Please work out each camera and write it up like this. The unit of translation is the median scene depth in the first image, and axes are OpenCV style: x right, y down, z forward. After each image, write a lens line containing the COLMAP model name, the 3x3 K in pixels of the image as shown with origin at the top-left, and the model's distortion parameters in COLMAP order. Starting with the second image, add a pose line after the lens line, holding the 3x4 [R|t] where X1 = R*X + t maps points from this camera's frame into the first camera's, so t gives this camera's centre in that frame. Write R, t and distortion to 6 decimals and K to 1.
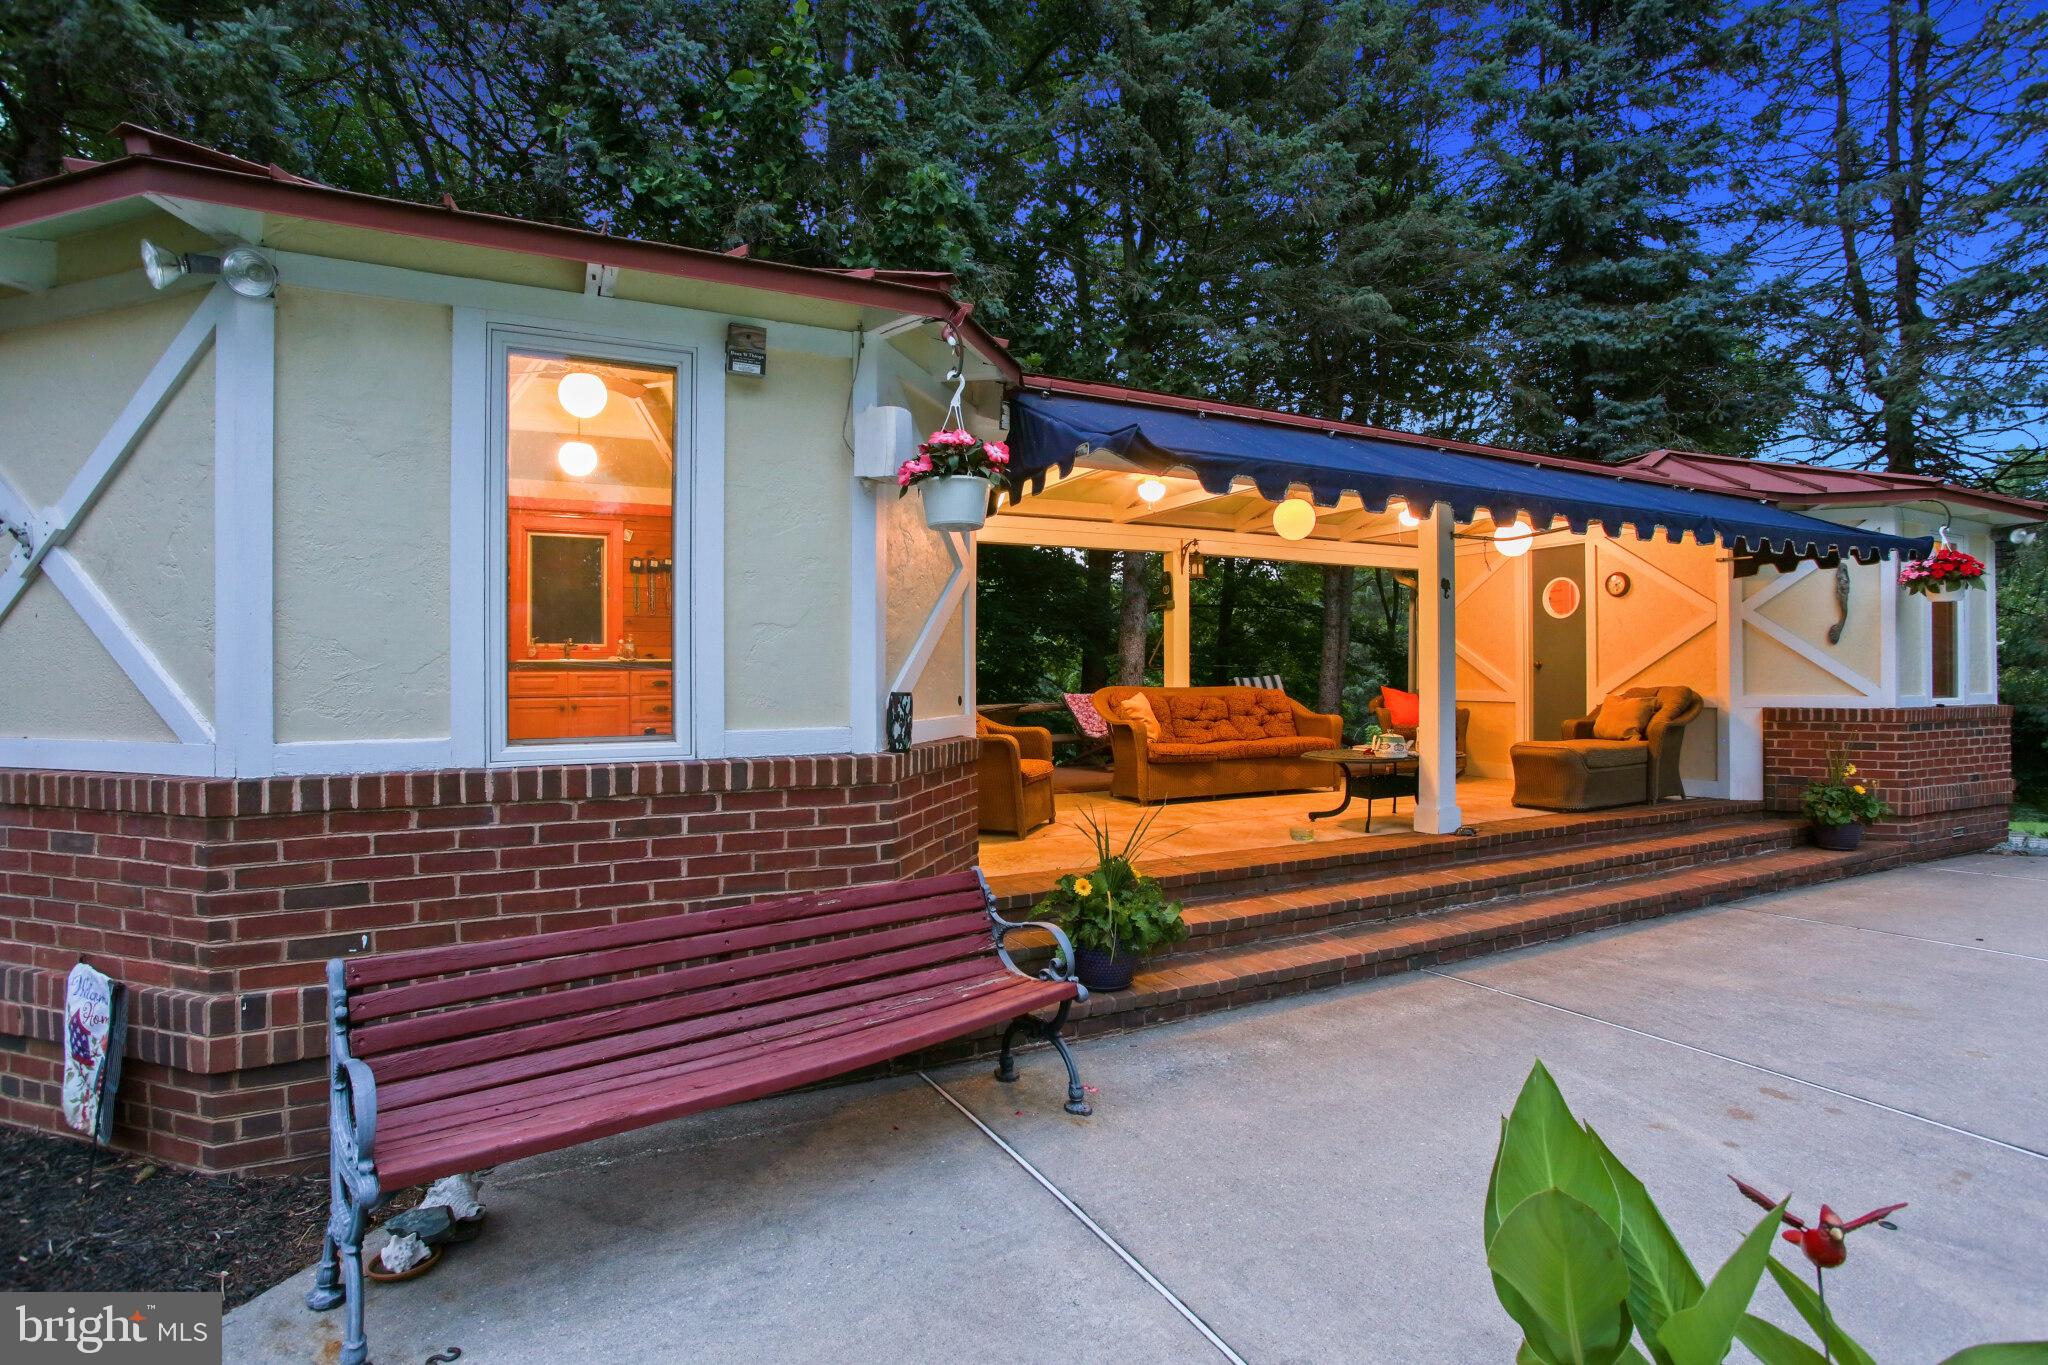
lens RADIAL K [[1019.9, 0, 1035.5], [0, 1019.9, 688.6], [0, 0, 1]] dist [-0.006149, 0.000522]
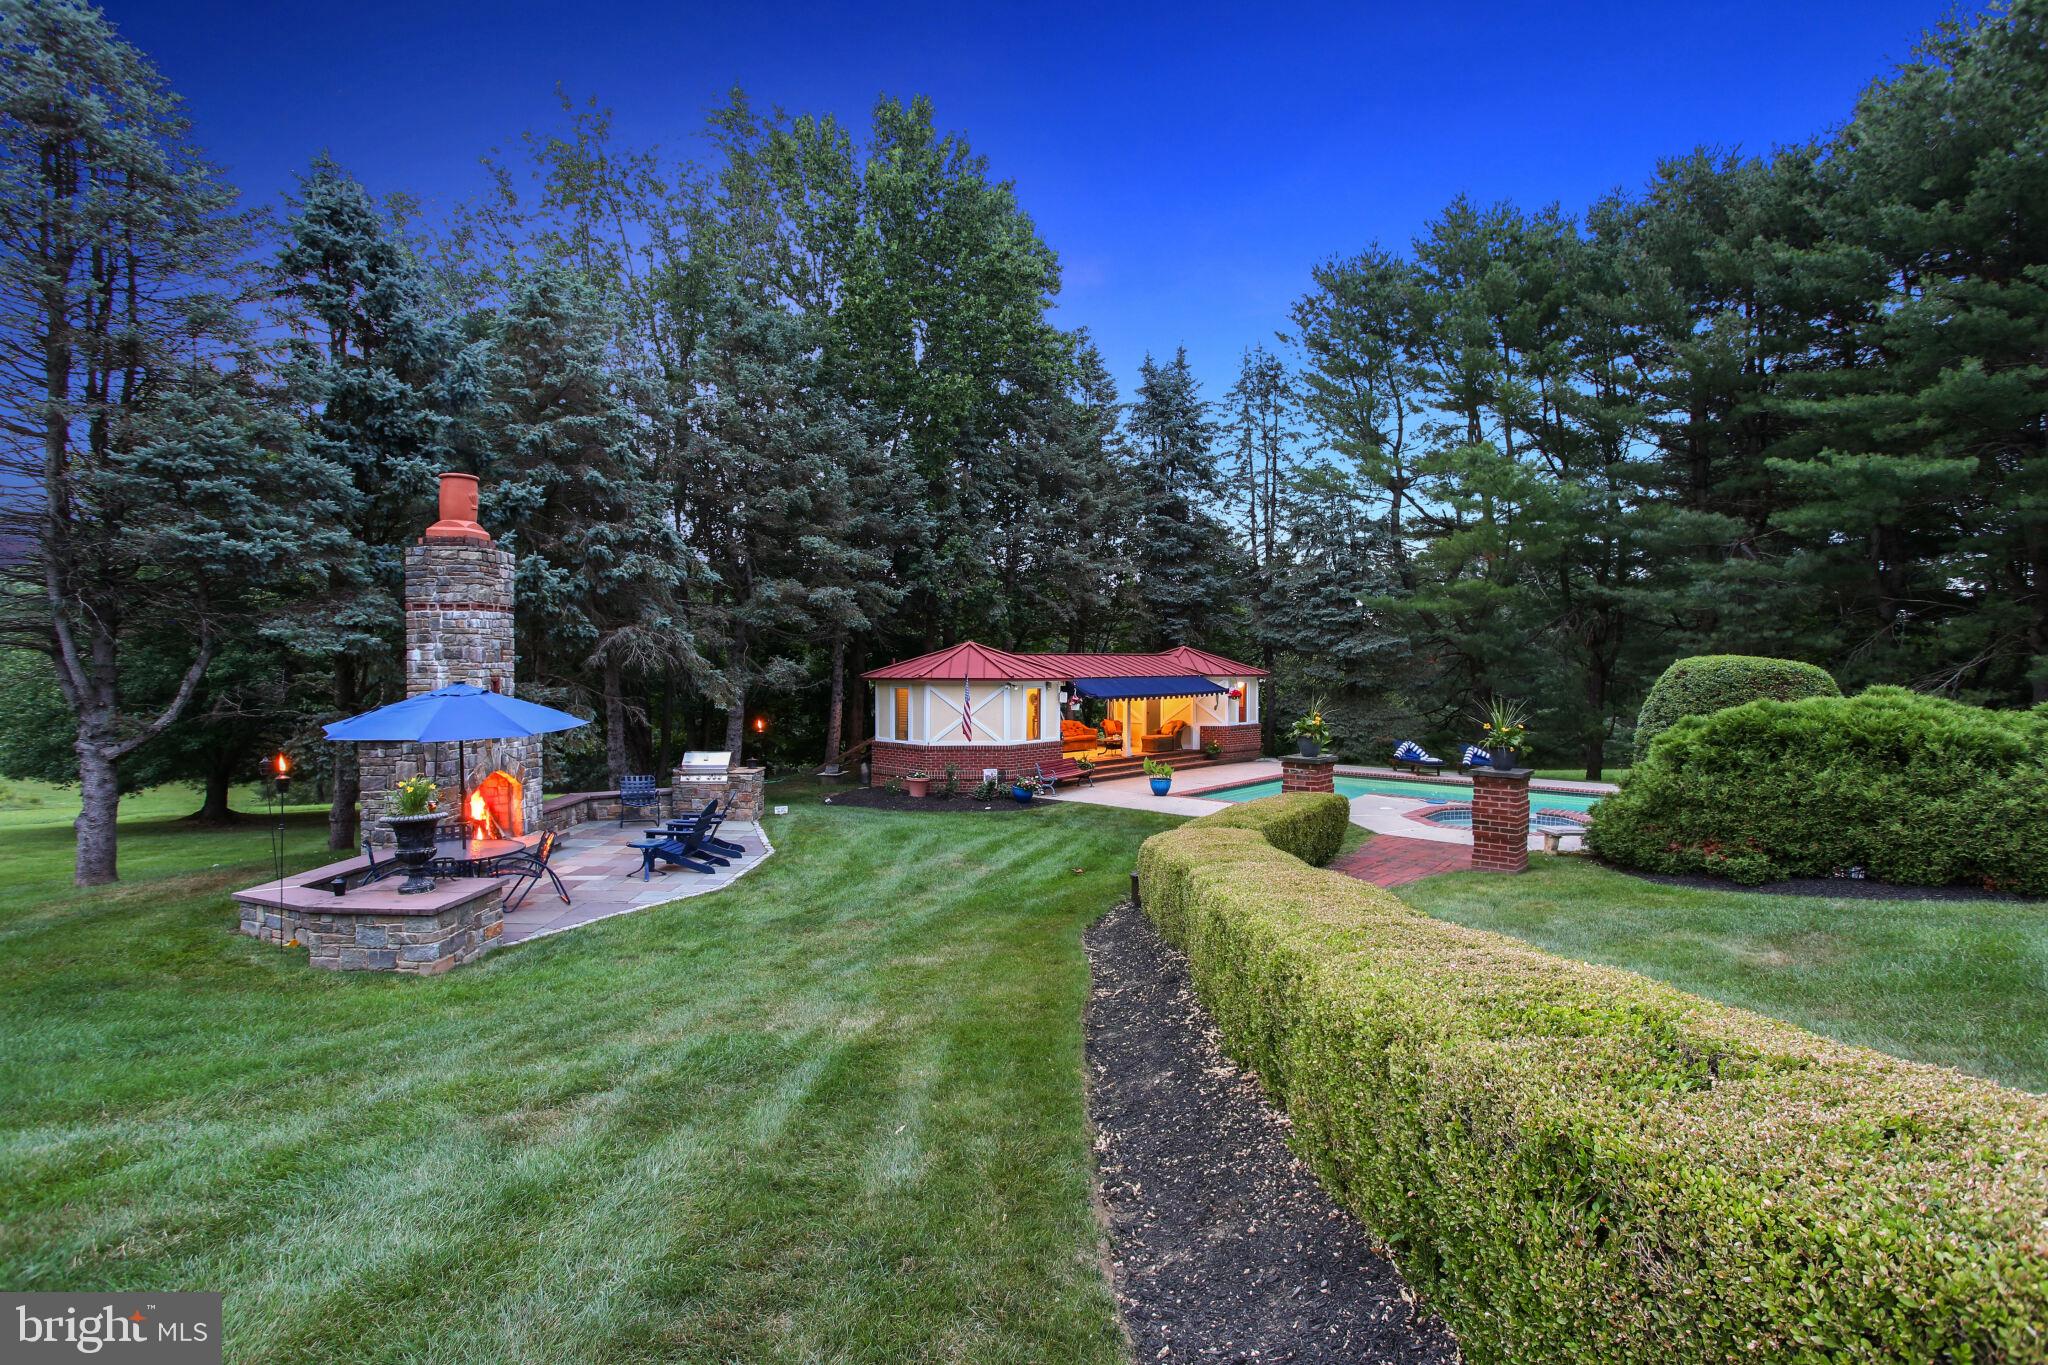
lens RADIAL K [[1019.9, 0, 1018.0], [0, 1019.9, 676.4], [0, 0, 1]] dist [-0.006149, 0.000522]
pose [[0.950556, 0.003912, 0.310528, -1.293053], [-0.005266, 0.999980, 0.003522, -0.201218], [-0.310508, -0.004983, 0.950558, -2.775506]]
